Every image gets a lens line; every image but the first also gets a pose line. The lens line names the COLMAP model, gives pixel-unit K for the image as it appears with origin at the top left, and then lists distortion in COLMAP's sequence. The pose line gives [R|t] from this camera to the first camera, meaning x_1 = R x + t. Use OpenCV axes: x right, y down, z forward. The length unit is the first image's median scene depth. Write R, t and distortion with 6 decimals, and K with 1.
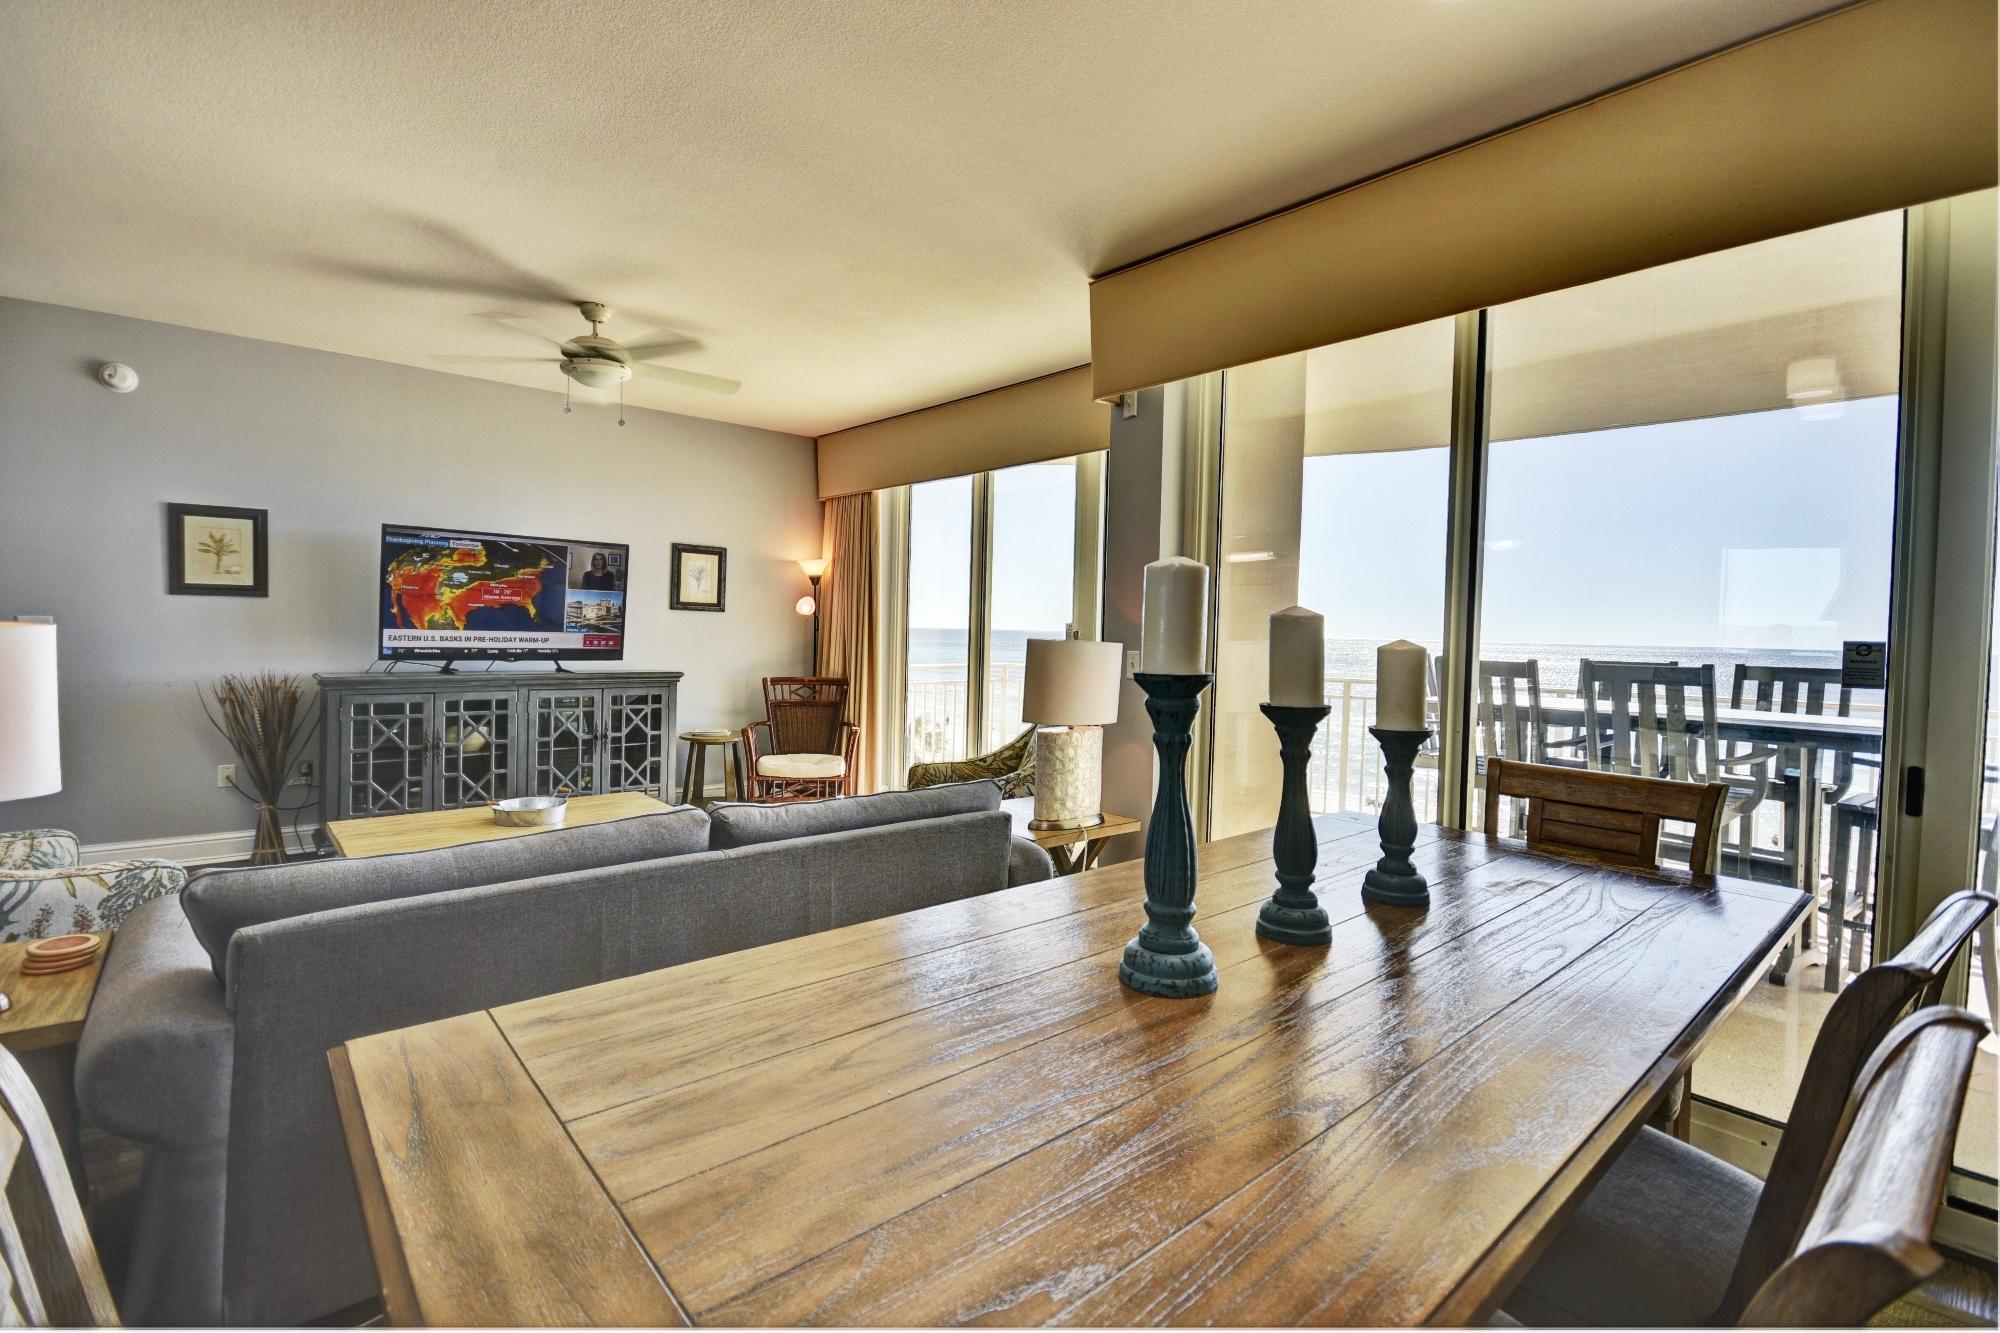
lens RADIAL K [[885.7, 0, 1006.0], [0, 885.7, 656.1], [0, 0, 1]] dist [0.006800, -0.008163]
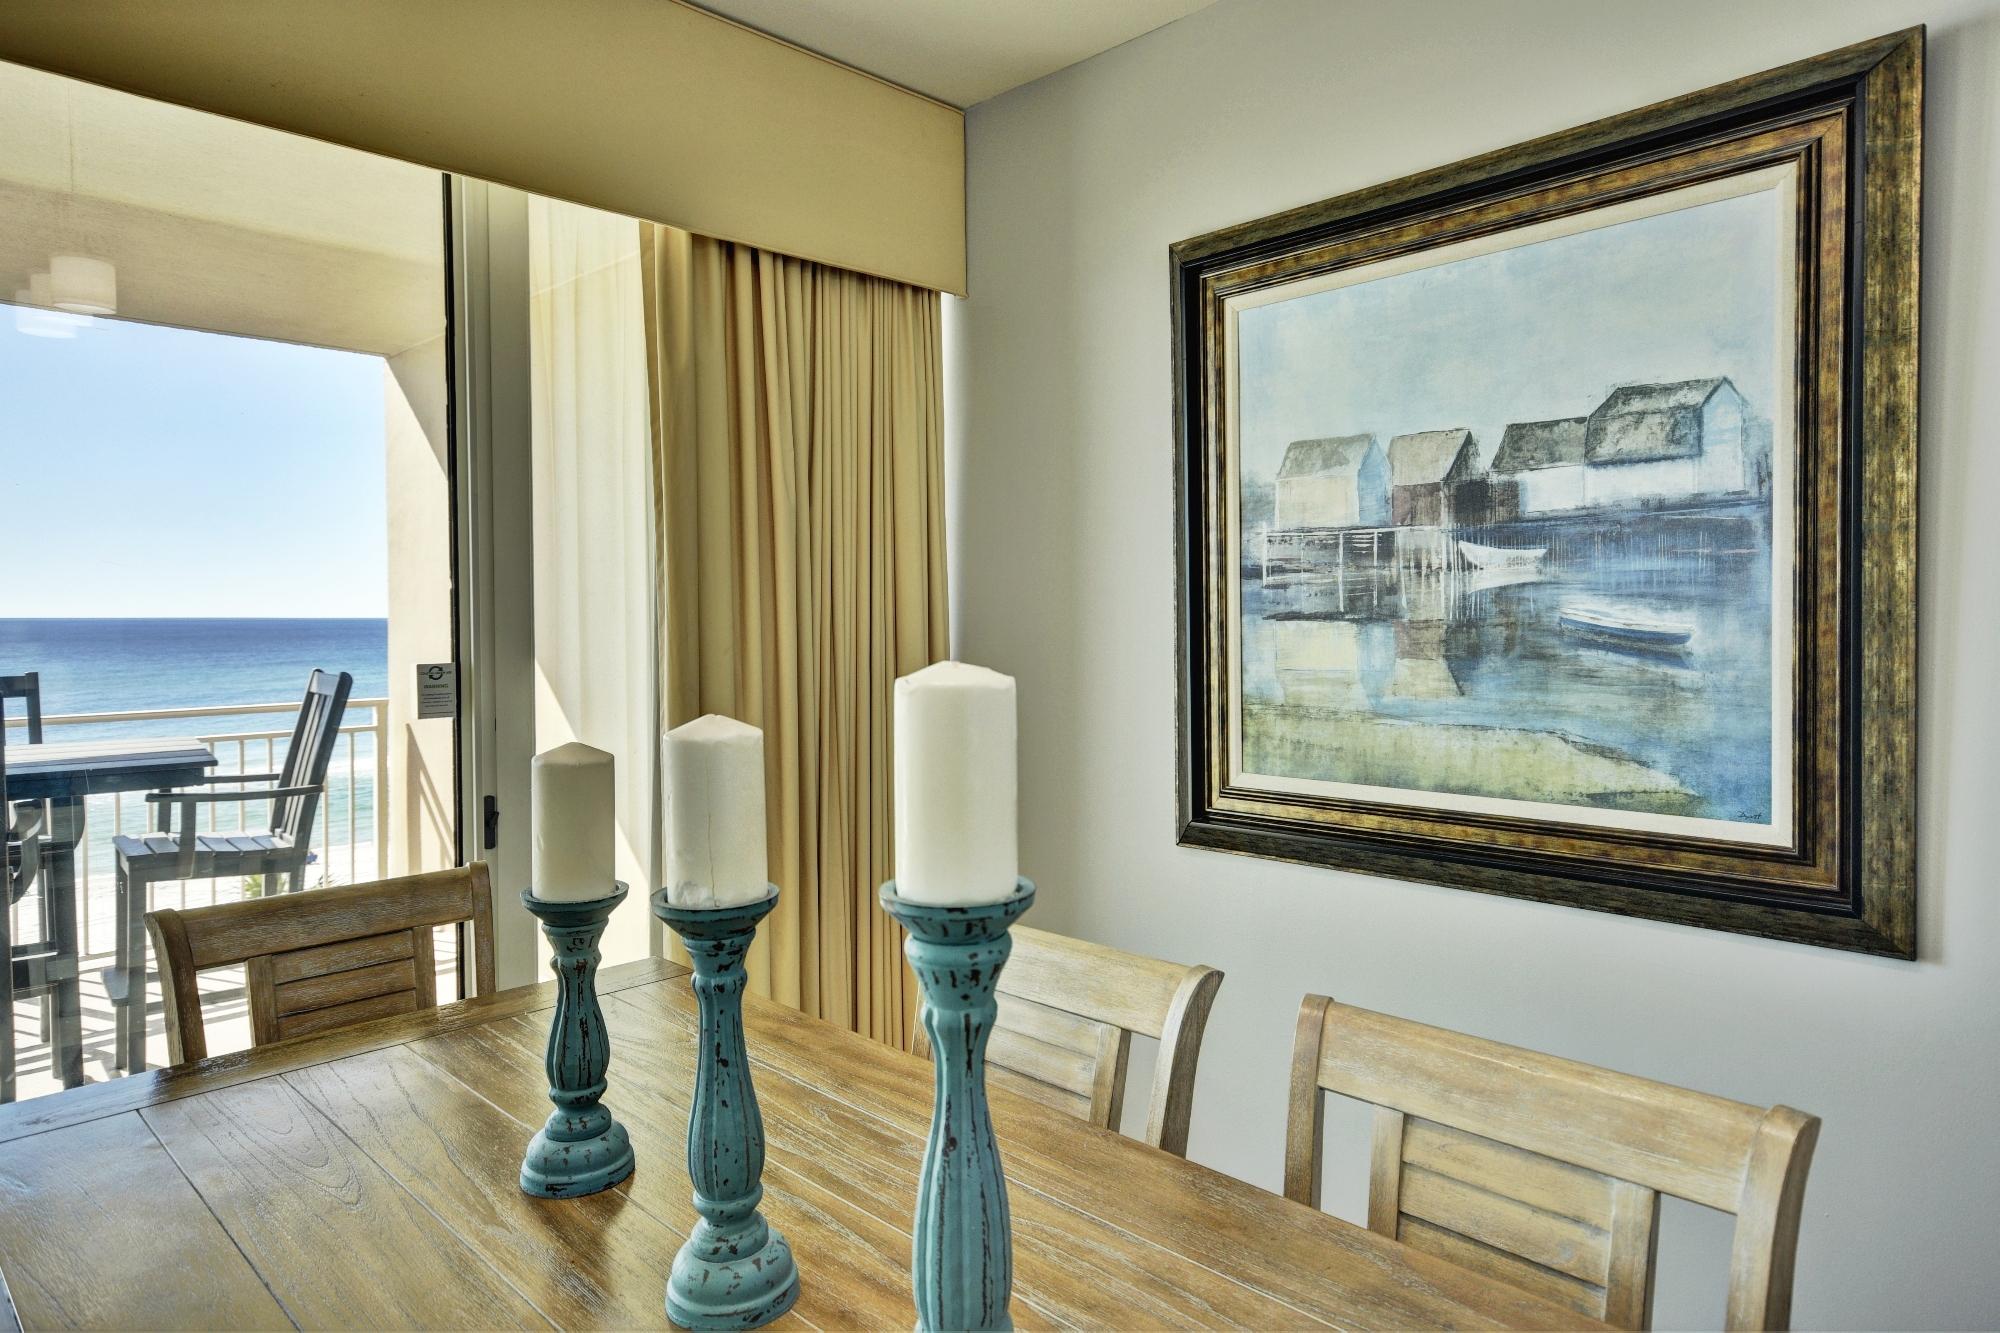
lens RADIAL K [[1217.9, 0, 1002.8], [0, 1217.9, 657.7], [0, 0, 1]] dist [0.005920, 0.018360]
pose [[-0.068066, -0.067767, 0.995377, -0.113705], [0.030788, 0.997073, 0.069988, -0.037116], [-0.997206, 0.035410, -0.065780, 0.219649]]
